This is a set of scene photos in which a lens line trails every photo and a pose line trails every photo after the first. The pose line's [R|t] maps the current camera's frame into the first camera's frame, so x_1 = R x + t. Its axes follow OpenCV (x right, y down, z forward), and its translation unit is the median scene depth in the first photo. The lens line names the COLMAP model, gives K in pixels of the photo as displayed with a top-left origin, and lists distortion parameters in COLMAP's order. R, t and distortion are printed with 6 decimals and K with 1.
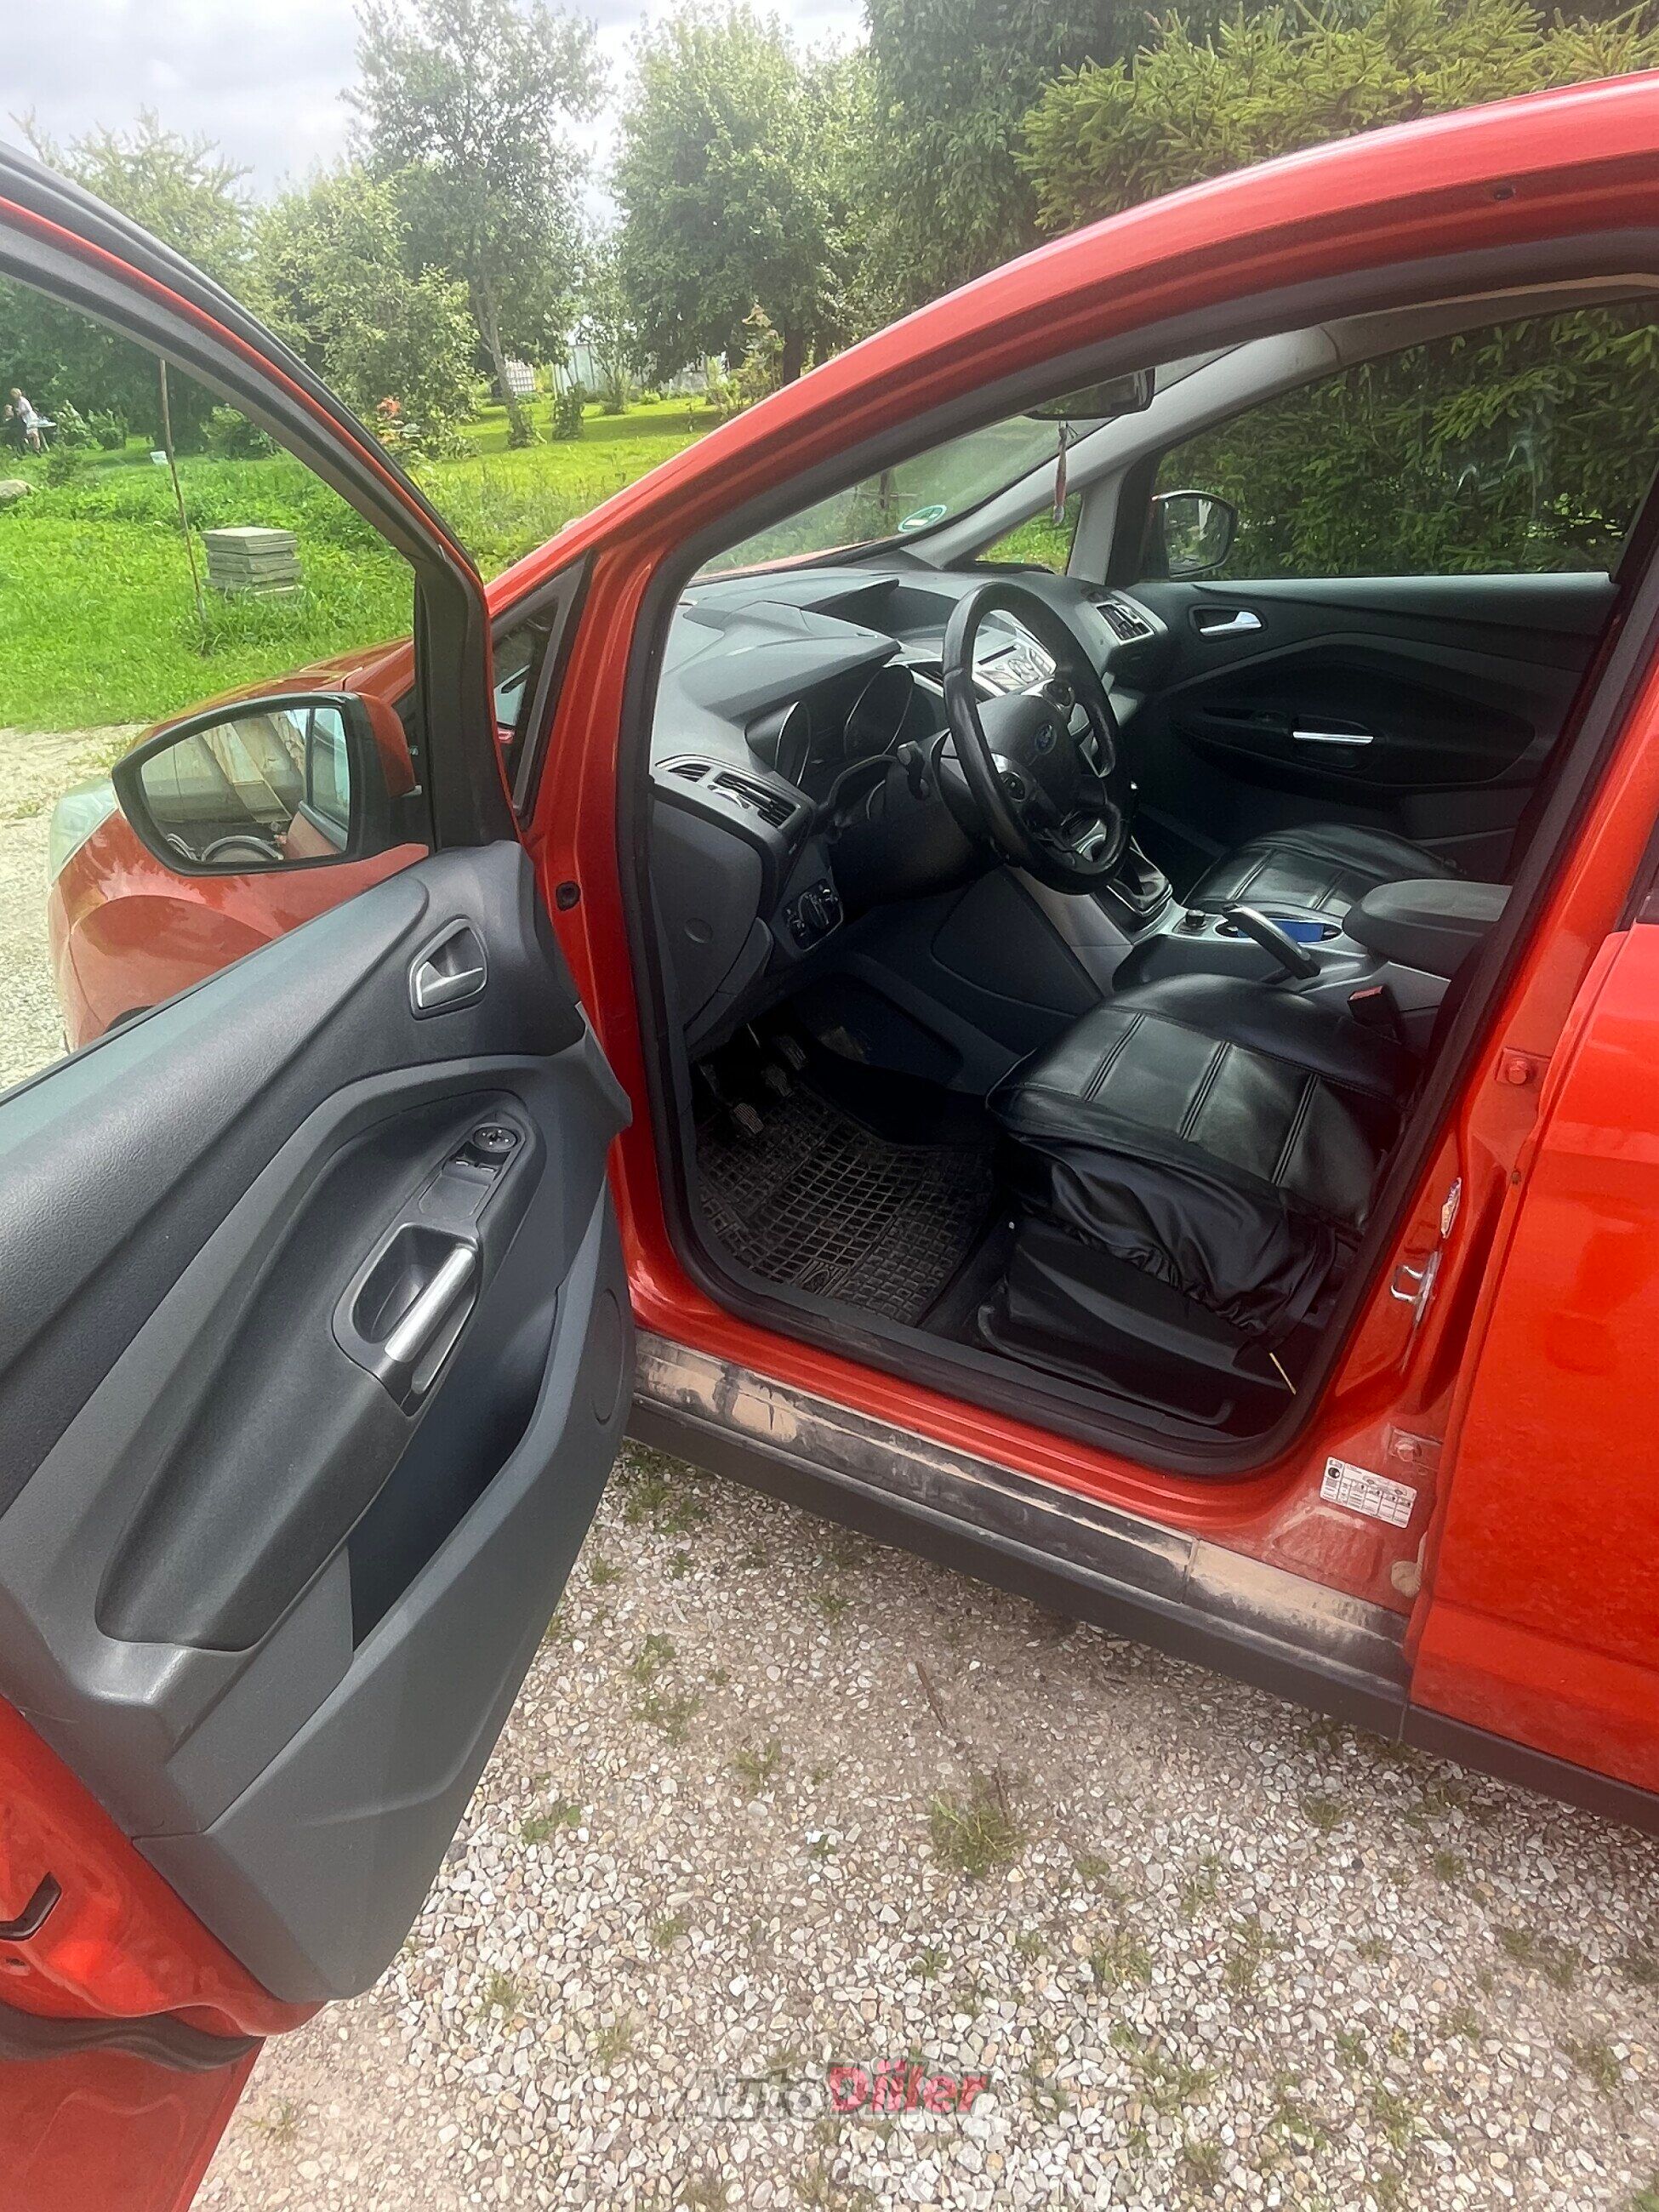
lens RADIAL K [[1335.6, 0, 829.5], [0, 1335.6, 1106.0], [0, 0, 1]] dist [0.004531, -0.001612]
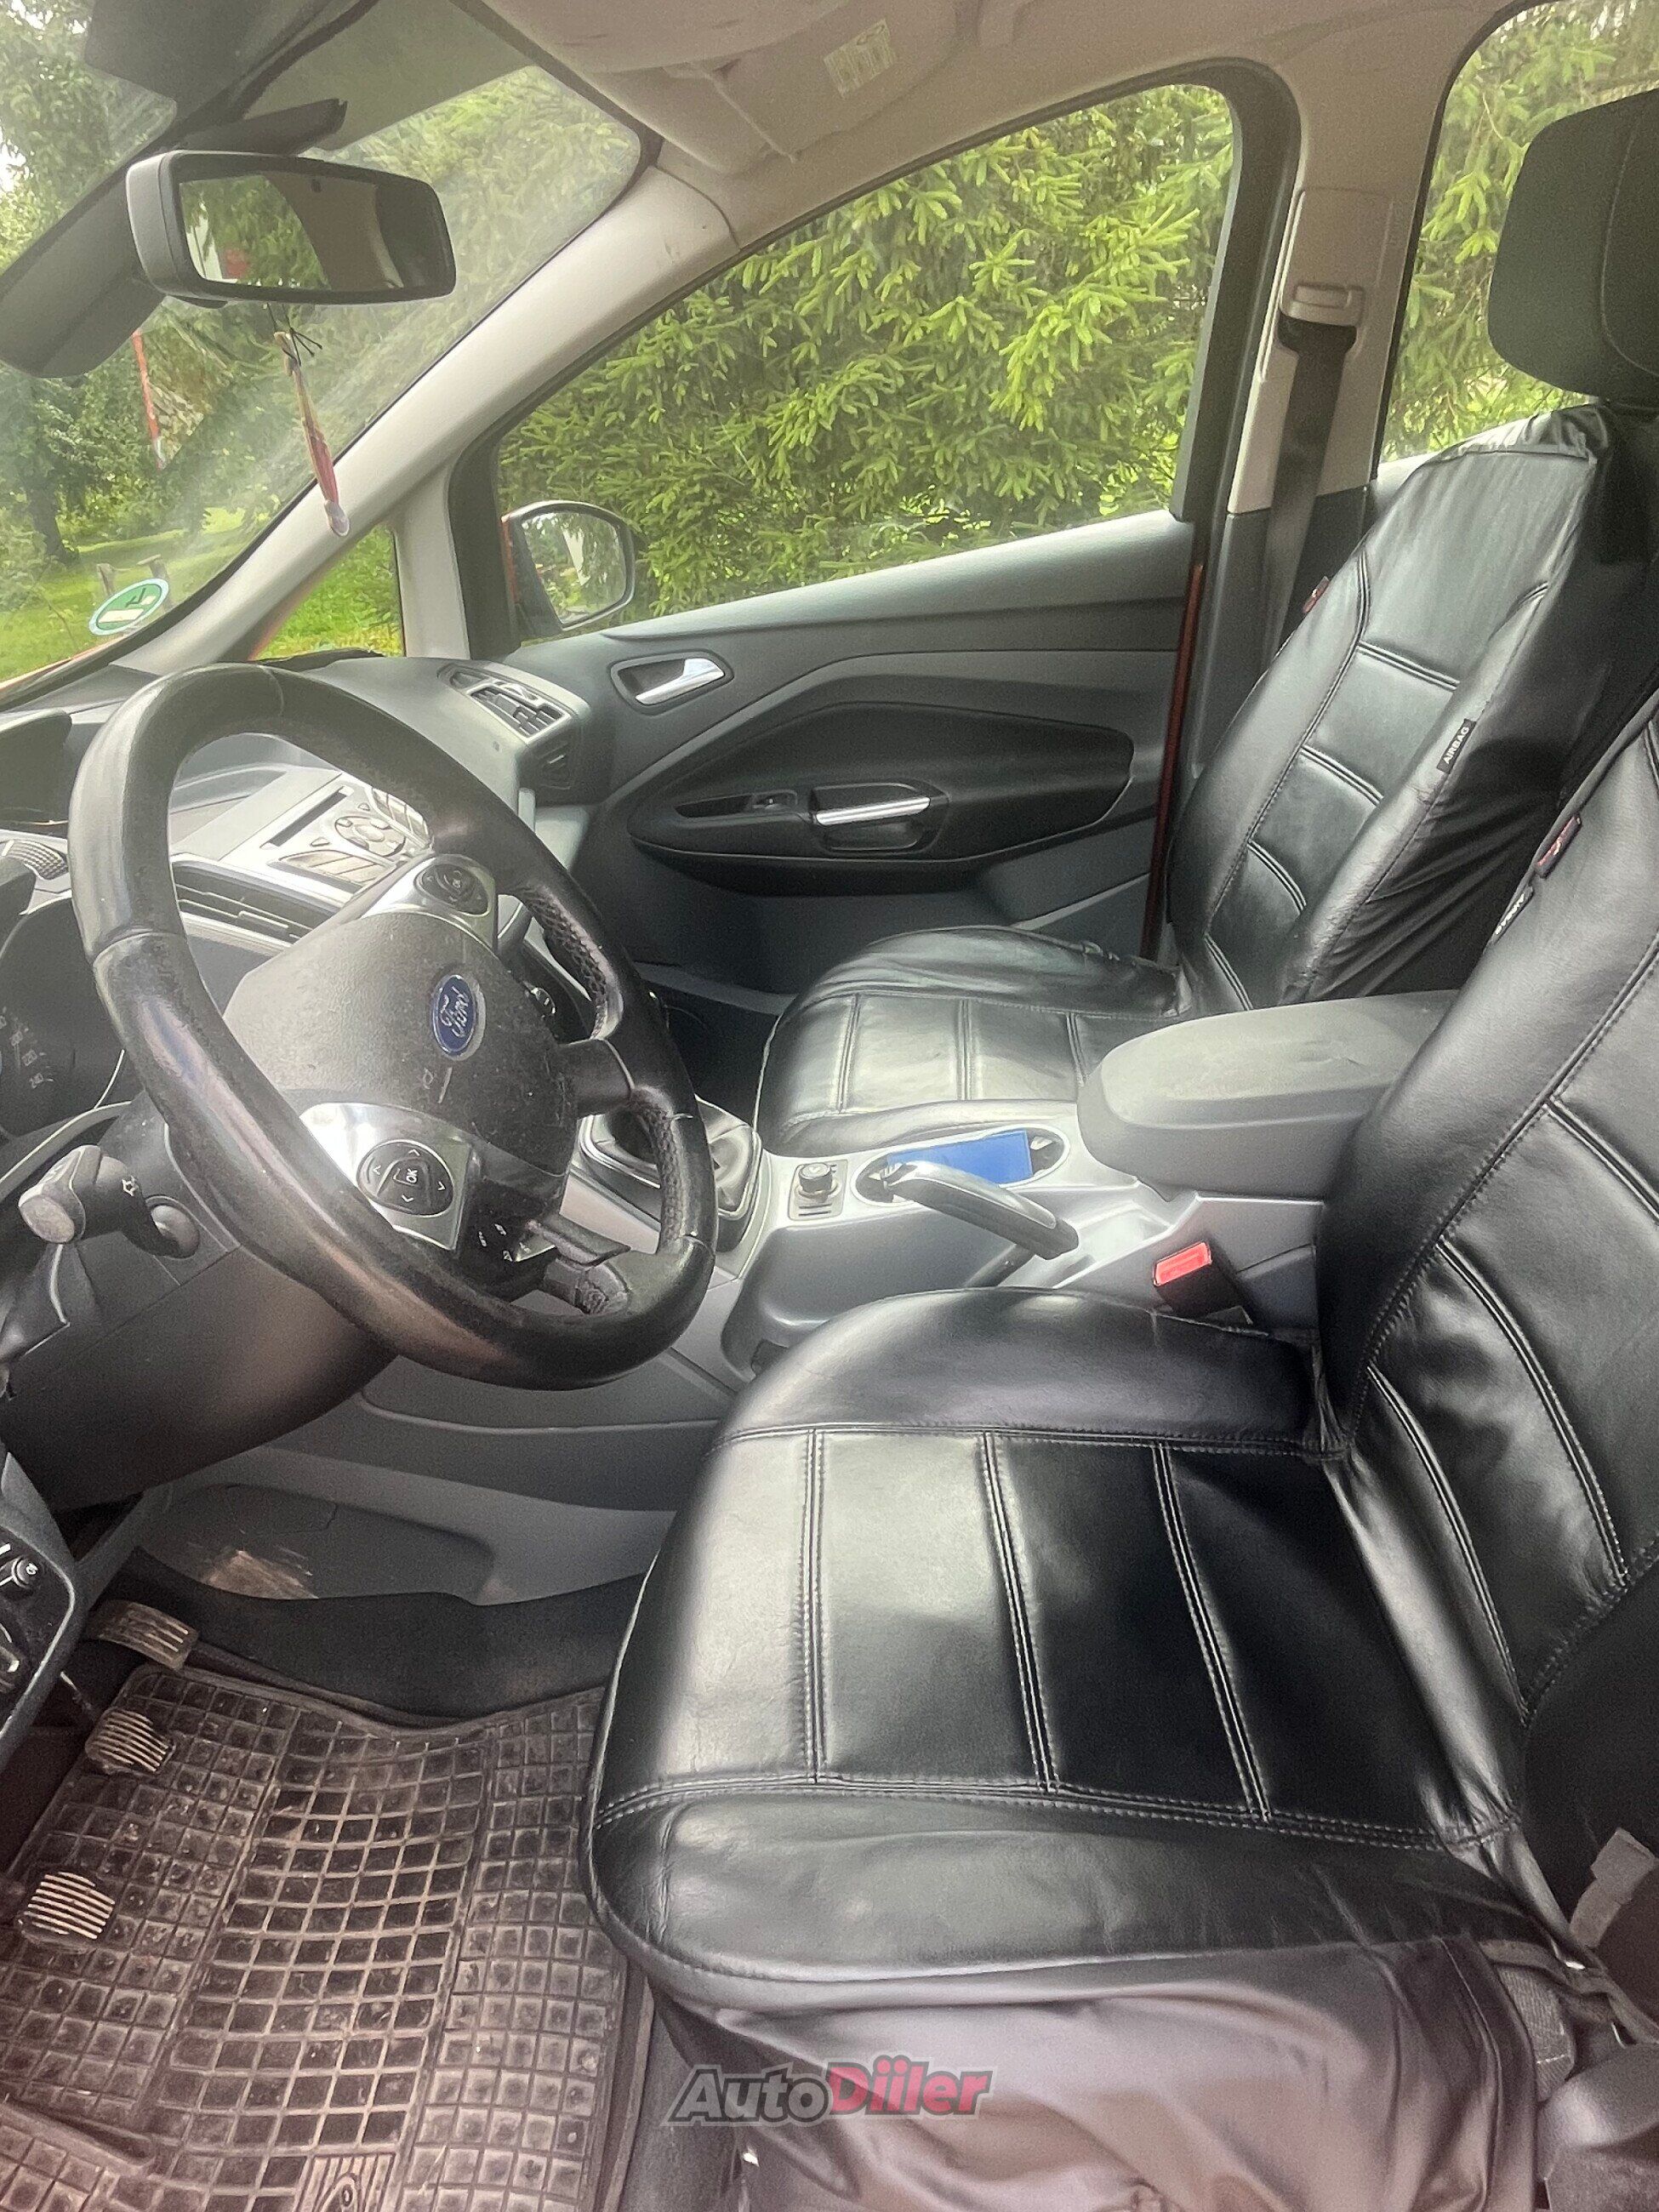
lens RADIAL K [[1387.8, 0, 829.5], [0, 1387.8, 1106.0], [0, 0, 1]] dist [-0.000863, 0.001480]
pose [[0.890175, -0.292446, 0.349376, 0.066660], [0.315692, 0.948807, -0.010150, -0.130237], [-0.328522, 0.119330, 0.936928, 0.357932]]
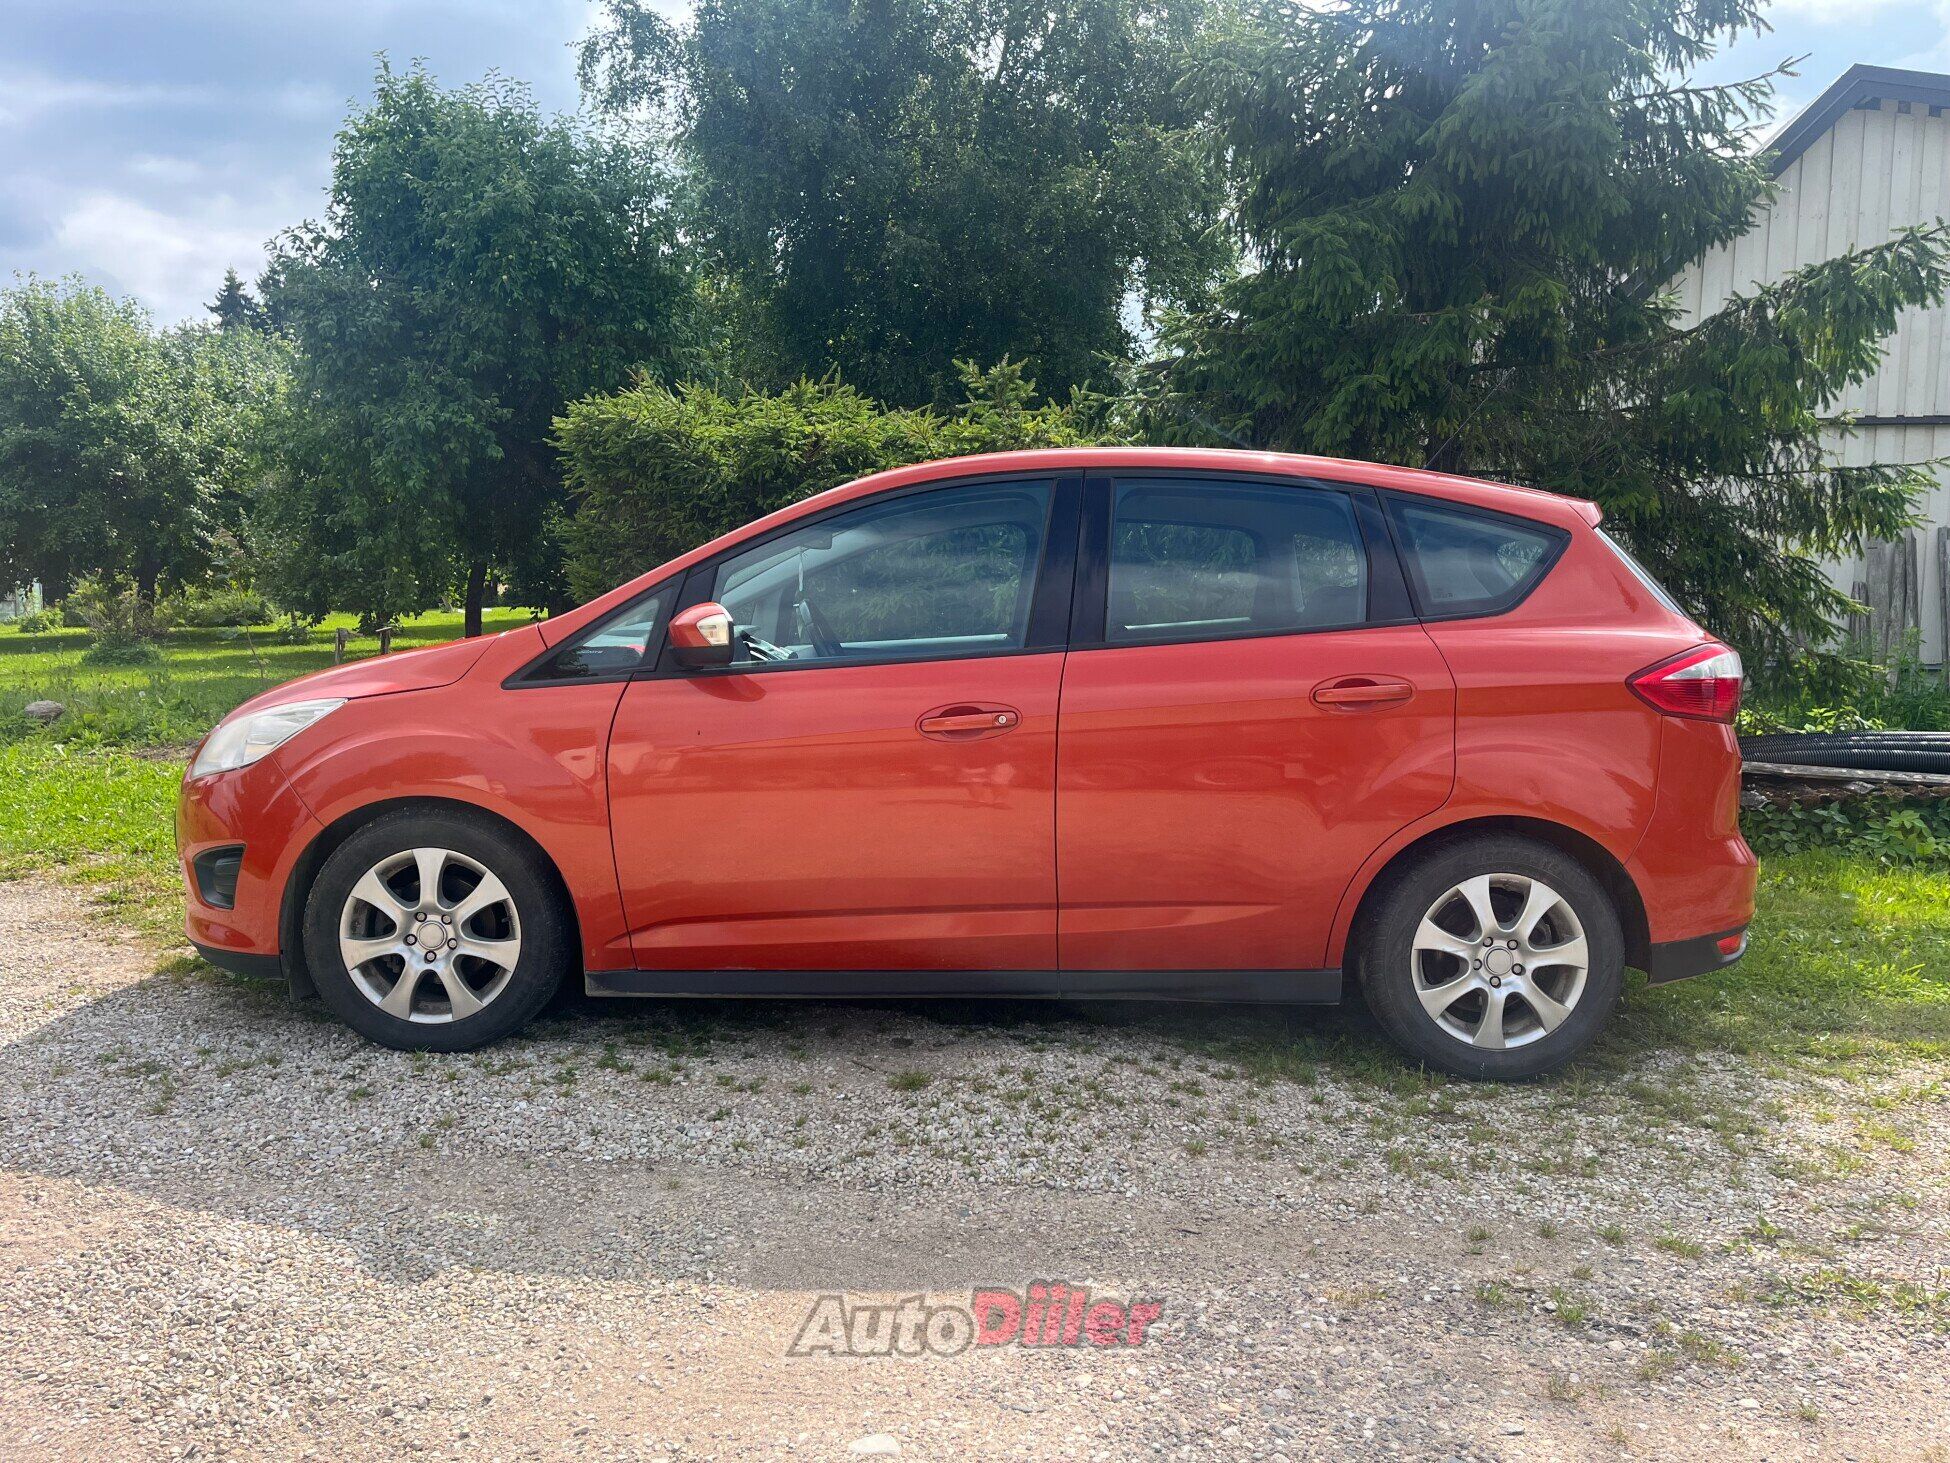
lens RADIAL K [[1495.2, 0, 975.0], [0, 1495.2, 731.5], [0, 0, 1]] dist [-0.003319, -0.001901]
pose [[0.866098, -0.005045, 0.499849, -0.615552], [0.214473, 0.906983, -0.362467, 0.557401], [-0.451526, 0.421136, 0.786618, -0.744748]]
